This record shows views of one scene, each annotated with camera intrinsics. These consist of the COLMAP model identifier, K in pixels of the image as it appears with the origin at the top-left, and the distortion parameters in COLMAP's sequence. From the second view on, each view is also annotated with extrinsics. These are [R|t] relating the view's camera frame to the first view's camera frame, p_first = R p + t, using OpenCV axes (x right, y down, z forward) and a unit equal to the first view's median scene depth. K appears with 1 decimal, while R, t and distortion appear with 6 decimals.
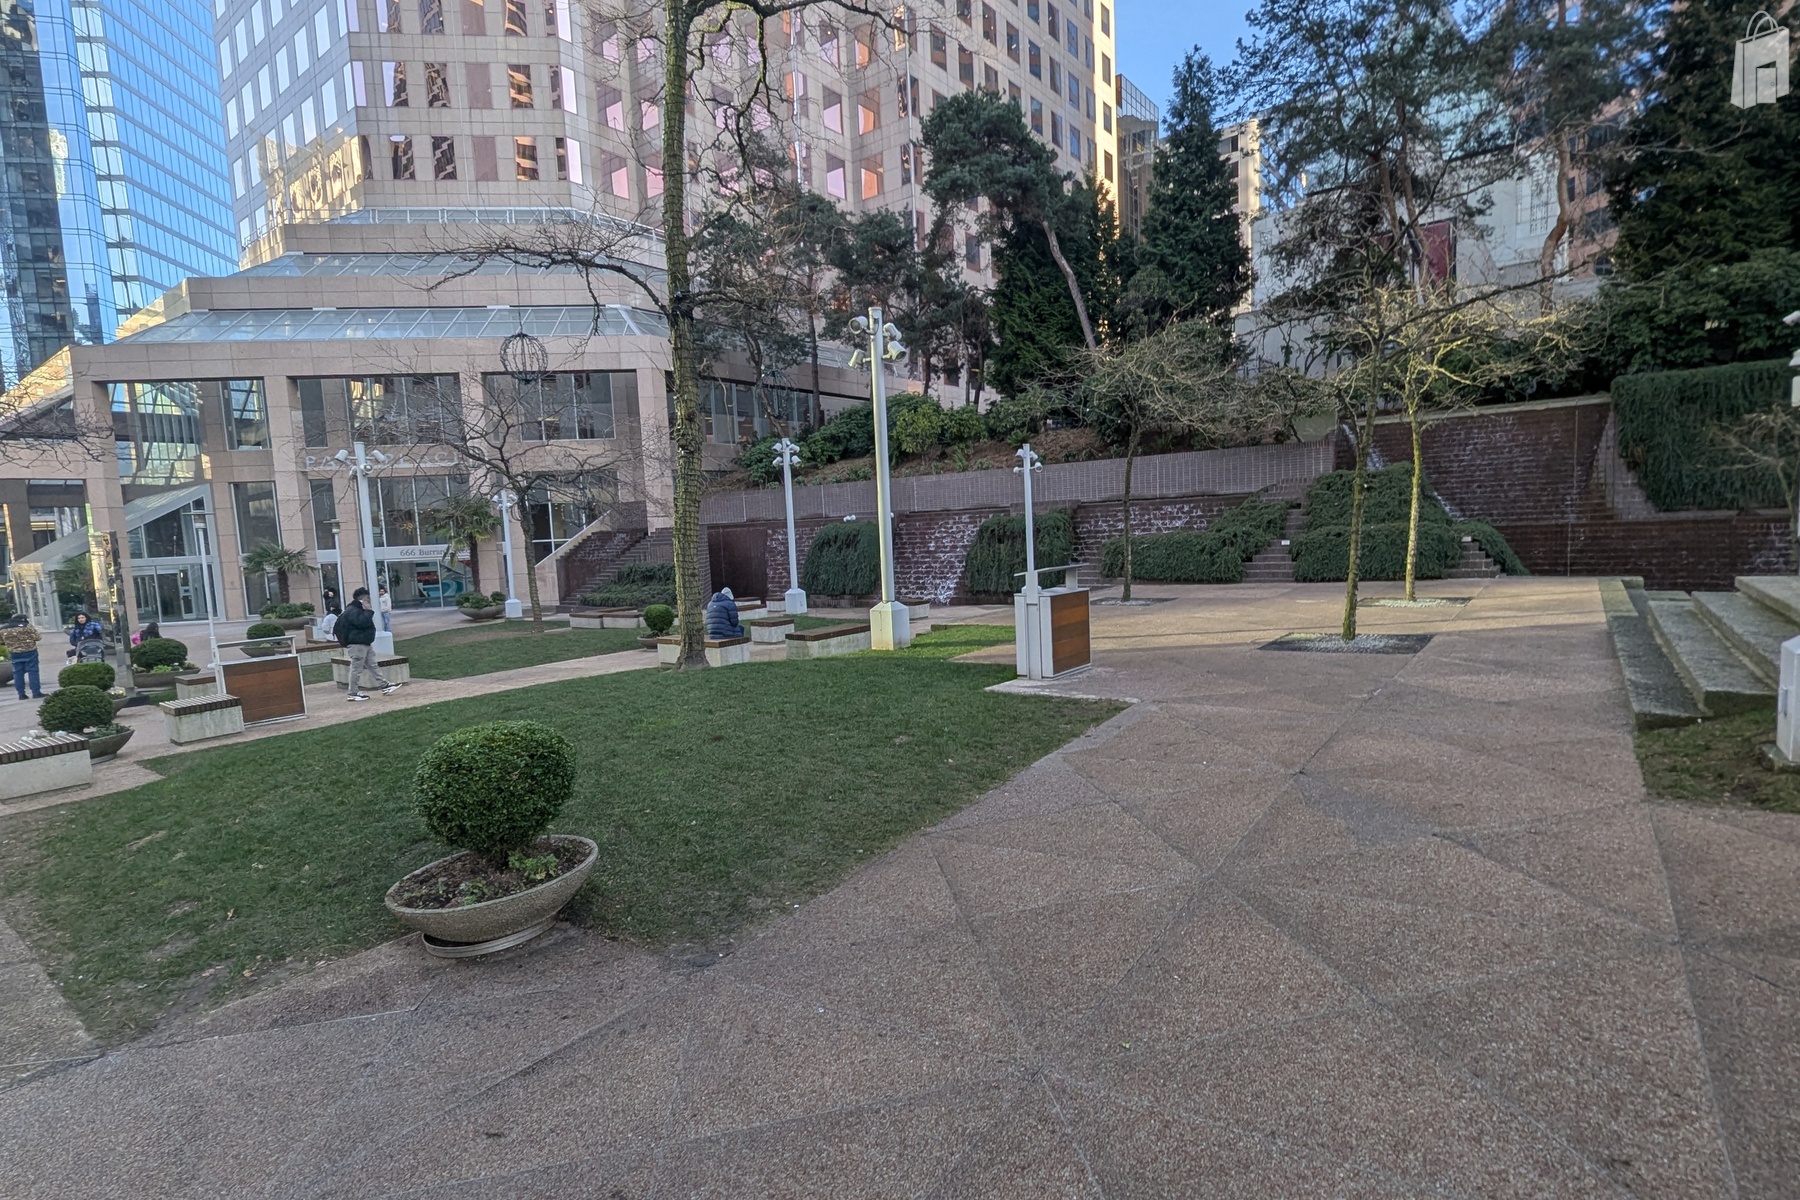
lens RADIAL K [[872.2, 0, 909.4], [0, 872.2, 605.1], [0, 0, 1]] dist [-0.000687, -0.000450]
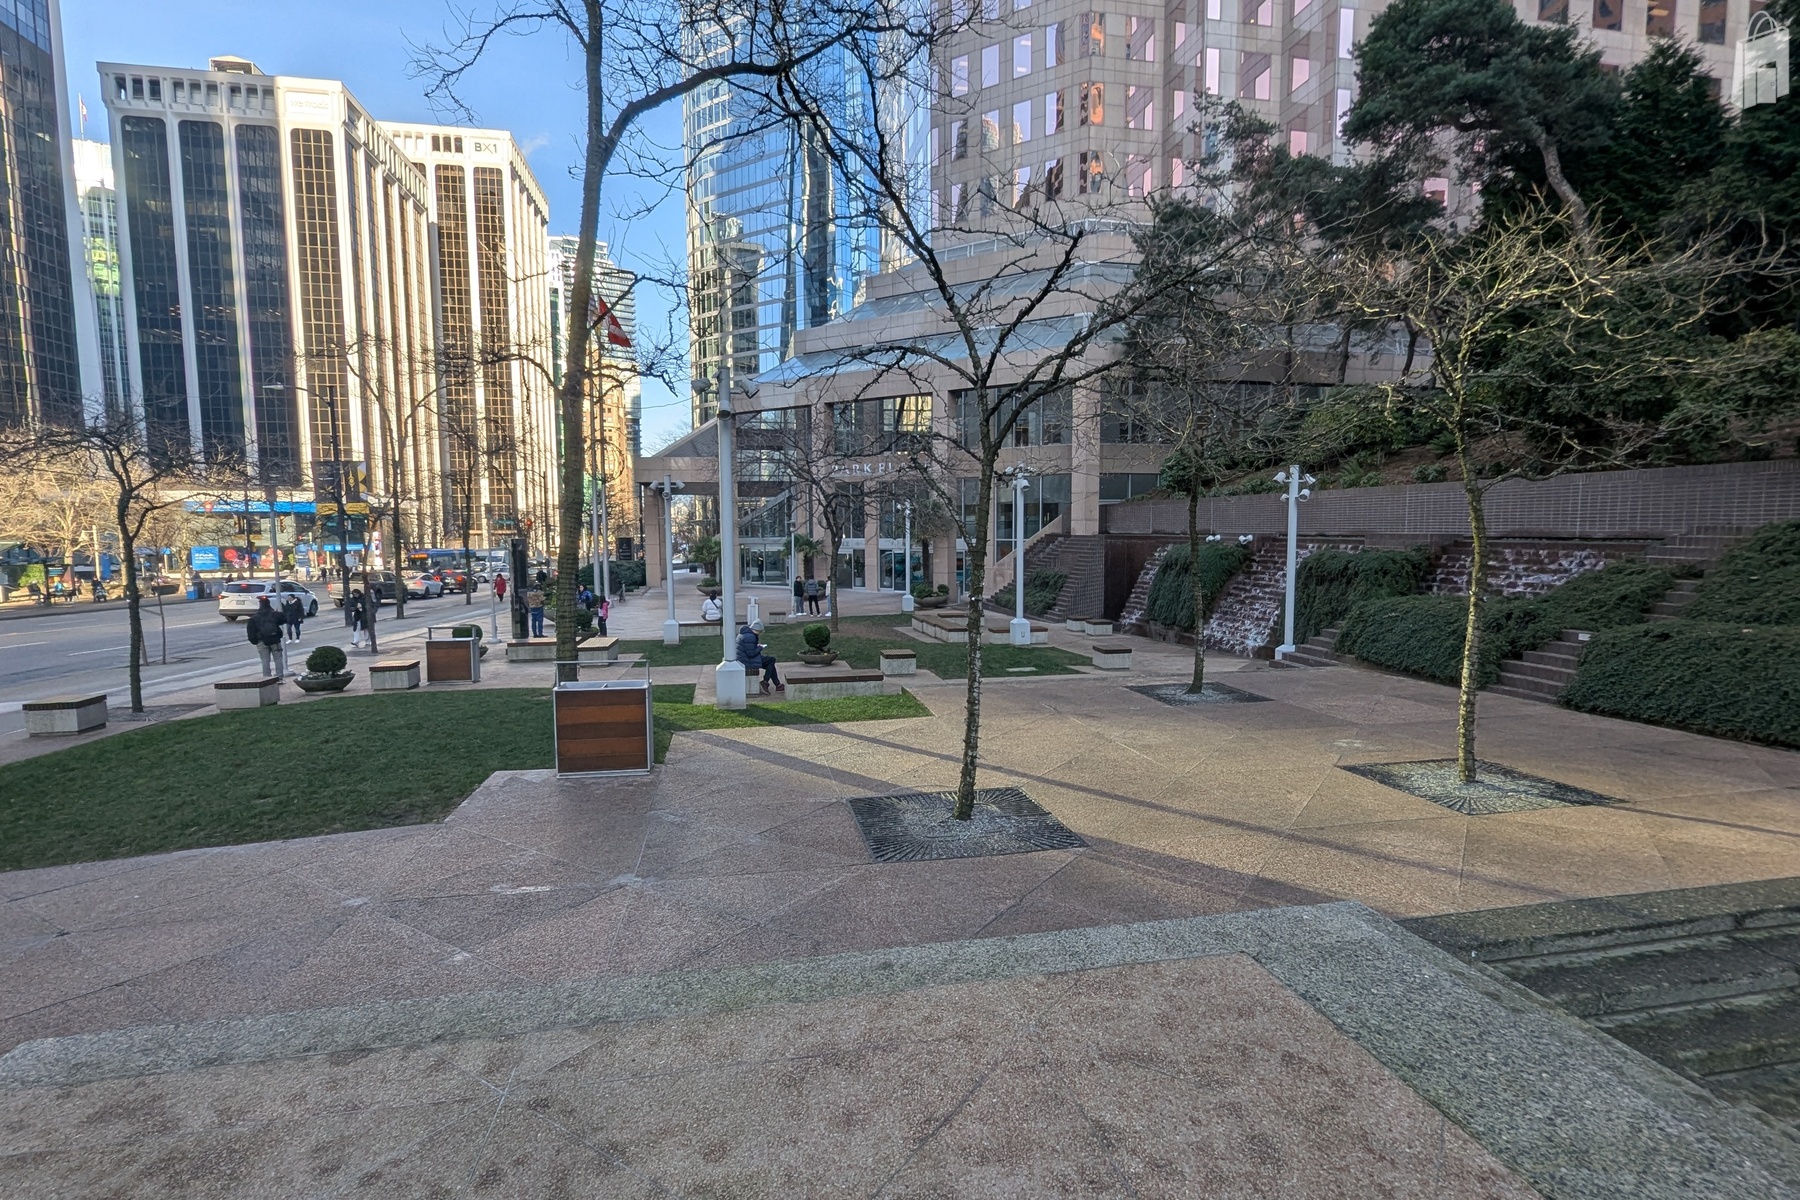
lens RADIAL K [[872.2, 0, 909.4], [0, 872.2, 605.1], [0, 0, 1]] dist [-0.000687, -0.000450]
pose [[0.743970, 0.096516, -0.661206, 0.230568], [-0.079872, 0.995264, 0.055408, -0.043462], [0.663423, 0.011591, 0.748155, 0.099894]]
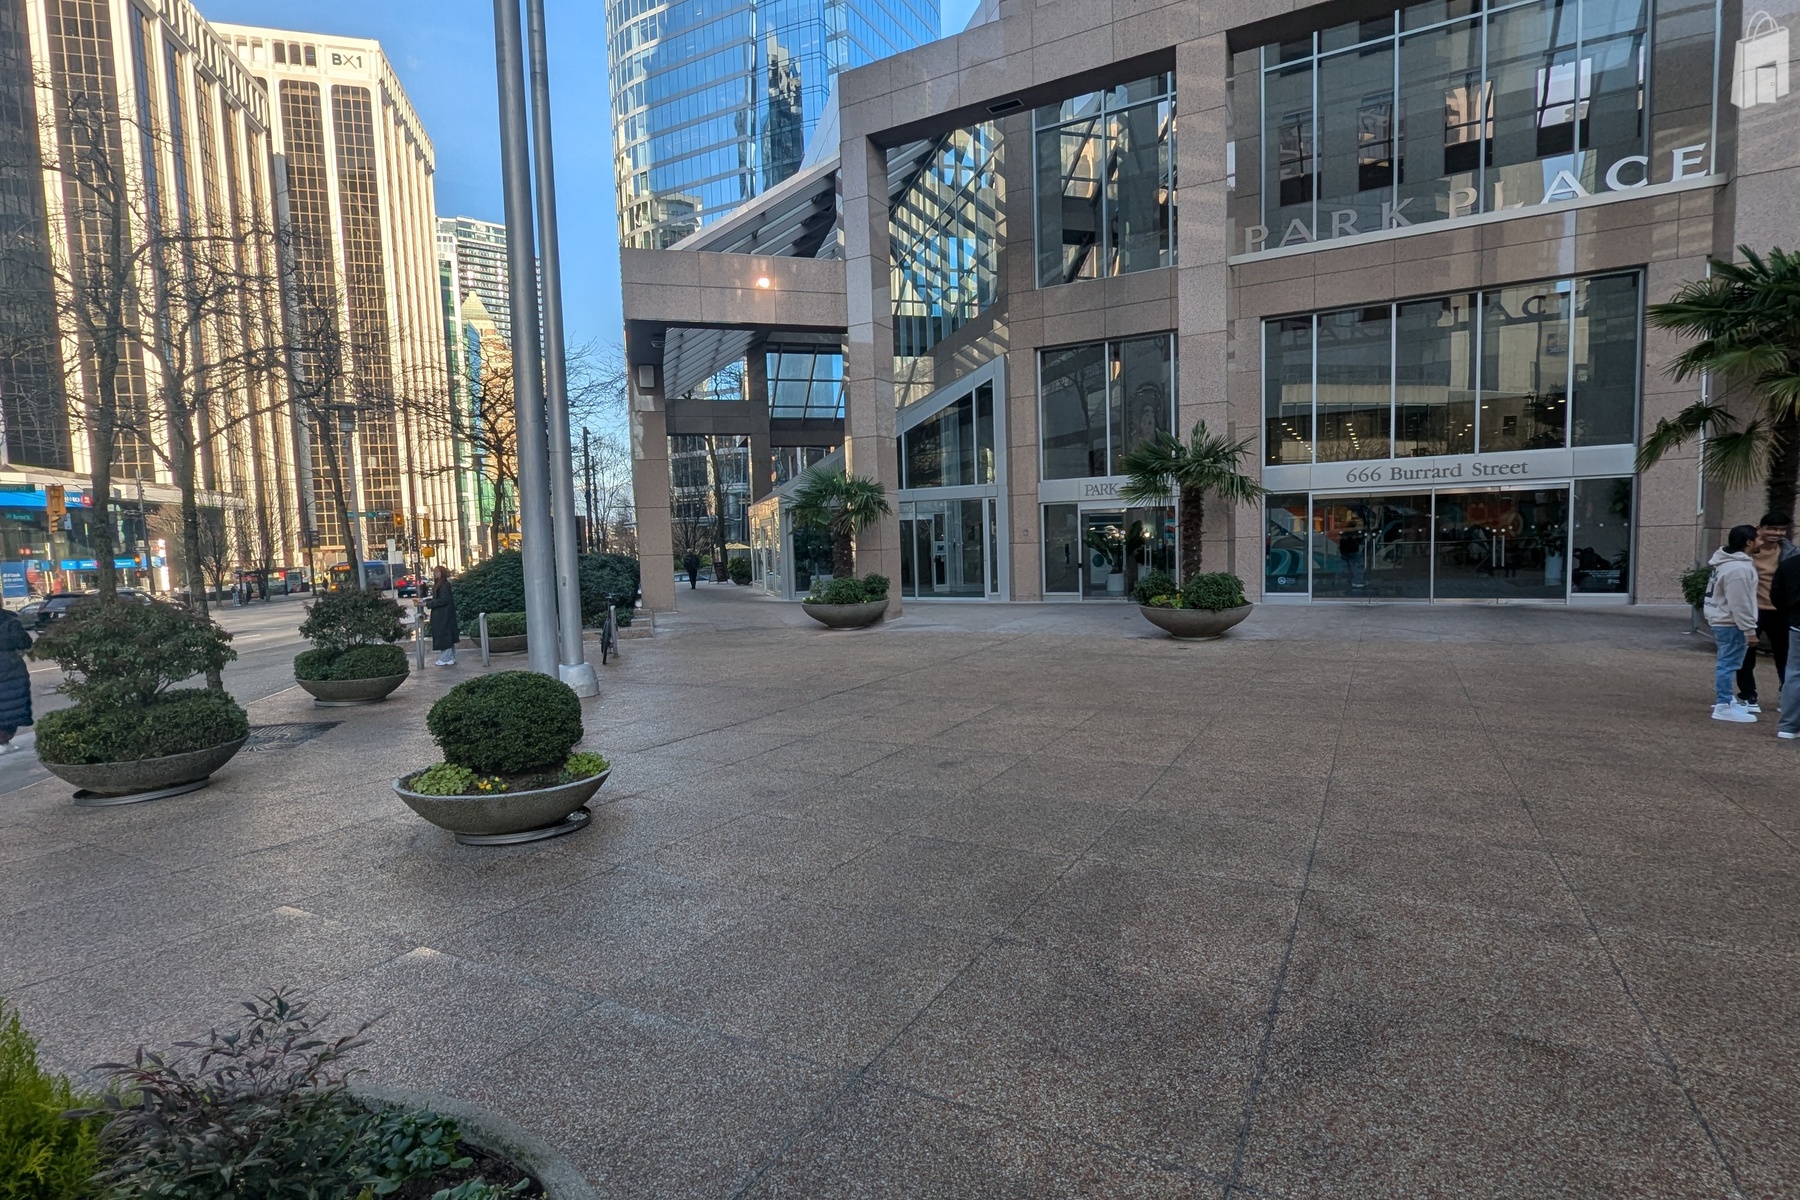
lens RADIAL K [[872.2, 0, 909.4], [0, 872.2, 605.1], [0, 0, 1]] dist [-0.000687, -0.000450]
pose [[0.802037, 0.061474, -0.594103, -0.466283], [-0.049611, 0.998109, 0.036303, 0.003022], [0.595211, 0.000357, 0.803569, 0.474923]]
